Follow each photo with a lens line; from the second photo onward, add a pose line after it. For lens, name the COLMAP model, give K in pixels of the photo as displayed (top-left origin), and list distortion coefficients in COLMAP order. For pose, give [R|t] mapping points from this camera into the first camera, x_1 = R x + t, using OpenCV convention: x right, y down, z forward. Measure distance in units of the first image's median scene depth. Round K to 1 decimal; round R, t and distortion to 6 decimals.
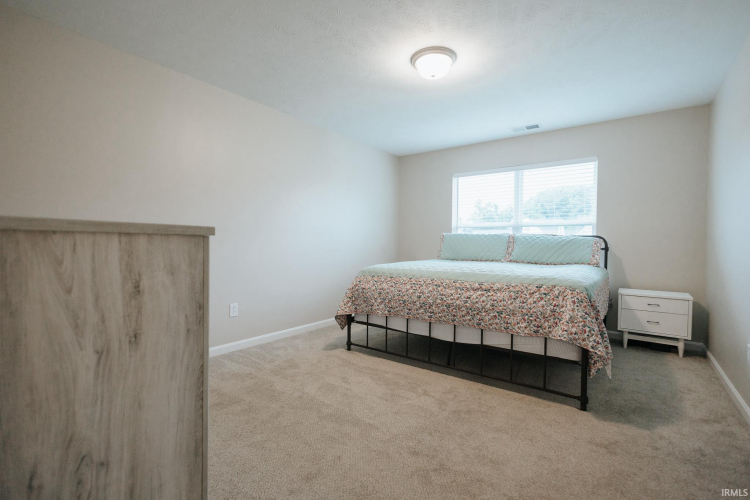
lens RADIAL K [[346.8, 0, 380.5], [0, 346.8, 249.8], [0, 0, 1]] dist [-0.000641, 0.000177]
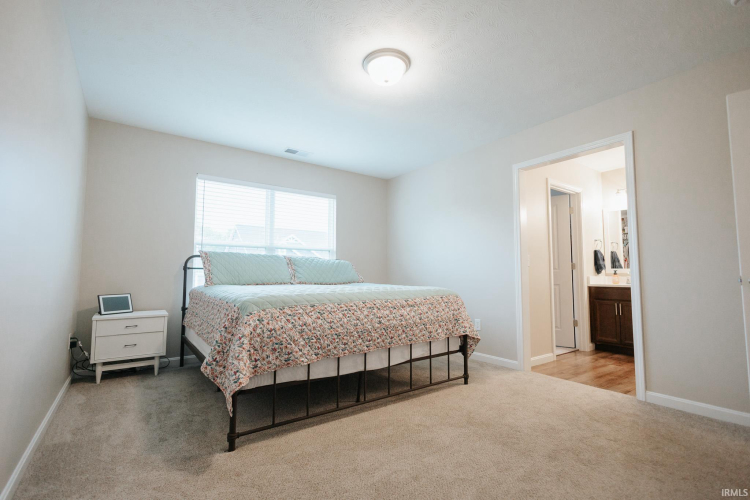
lens RADIAL K [[346.8, 0, 379.3], [0, 346.8, 247.5], [0, 0, 1]] dist [-0.000641, 0.000177]
pose [[0.306163, 0.067457, 0.949586, -0.629450], [0.022283, 0.996705, -0.077989, 0.018719], [-0.951718, 0.045037, 0.303651, 0.663337]]
